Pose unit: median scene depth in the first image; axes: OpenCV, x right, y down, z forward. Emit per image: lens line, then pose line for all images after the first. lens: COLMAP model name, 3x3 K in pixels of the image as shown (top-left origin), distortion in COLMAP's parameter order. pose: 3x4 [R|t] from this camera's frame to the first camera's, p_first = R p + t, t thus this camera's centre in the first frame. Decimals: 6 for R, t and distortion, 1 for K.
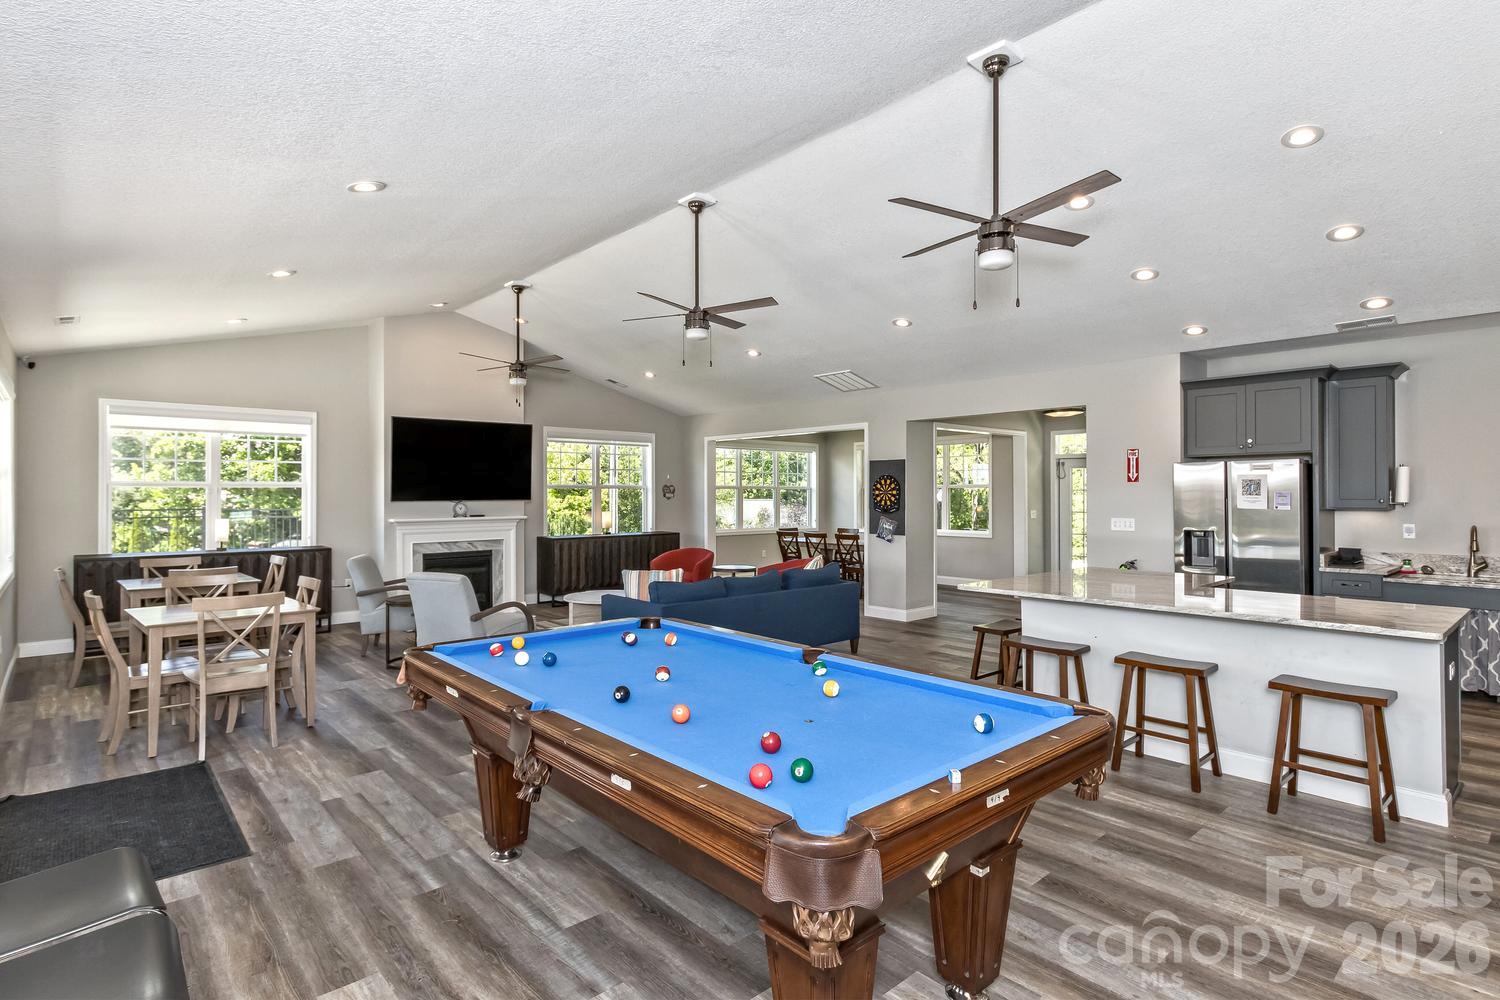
lens RADIAL K [[724.9, 0, 750.0], [0, 724.9, 500.0], [0, 0, 1]] dist [0.000135, -0.000011]
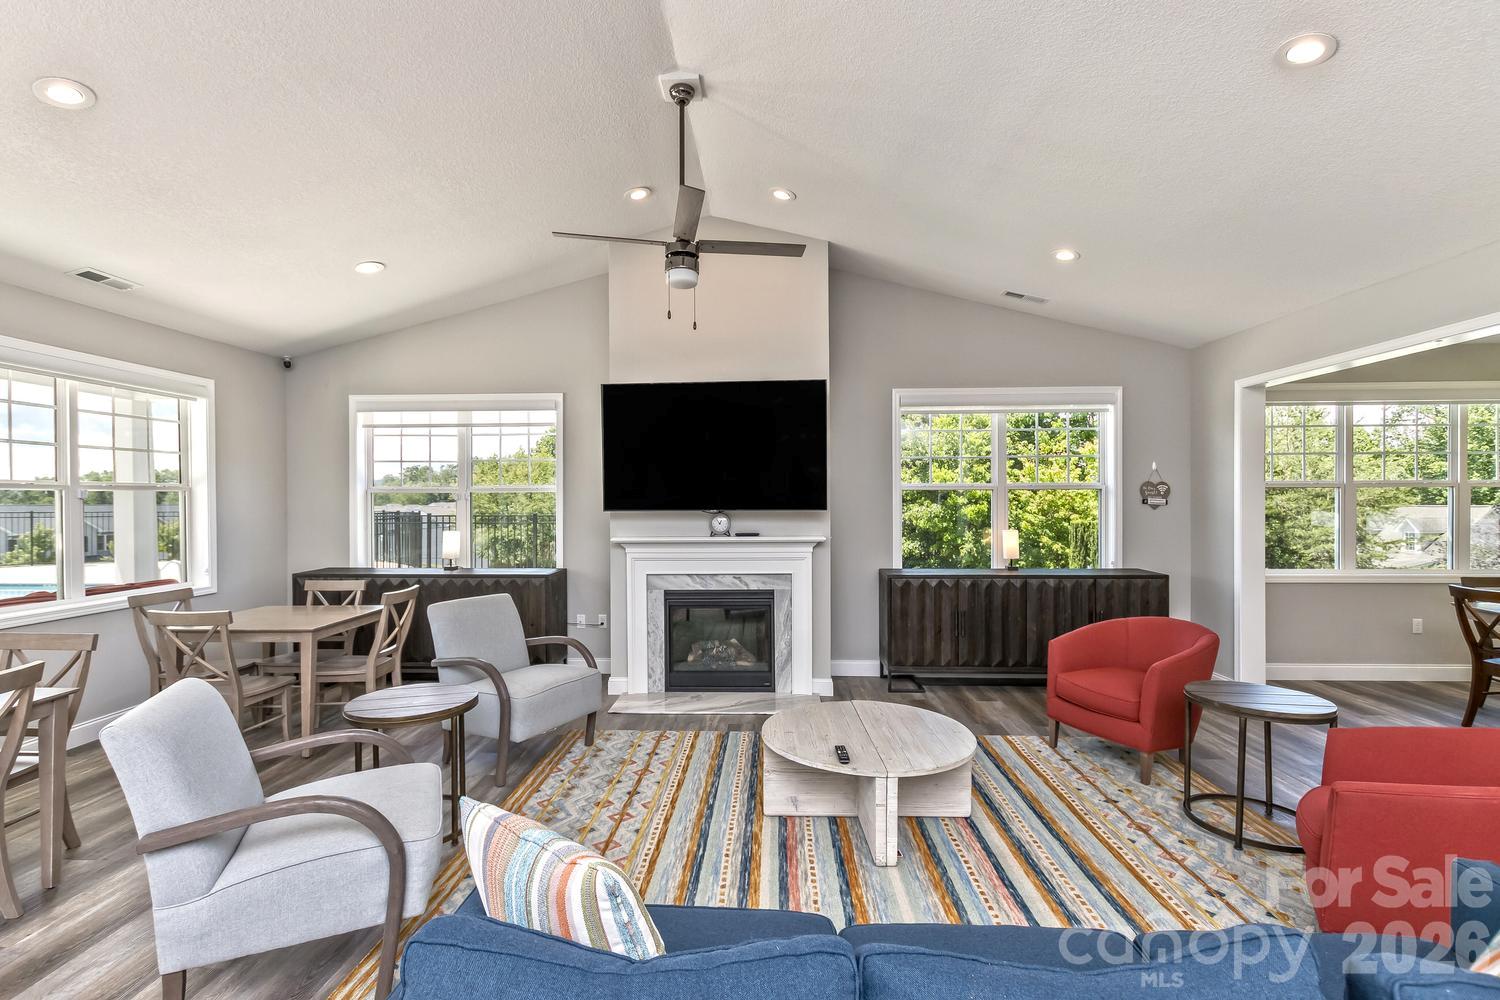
lens RADIAL K [[679.3, 0, 750.0], [0, 679.3, 500.0], [0, 0, 1]] dist [0.001587, 0.000051]
pose [[0.700842, 0.000770, -0.713316, 0.045305], [-0.000985, 1.000000, 0.000111, -0.008155], [0.713316, 0.000625, 0.700843, 0.597674]]
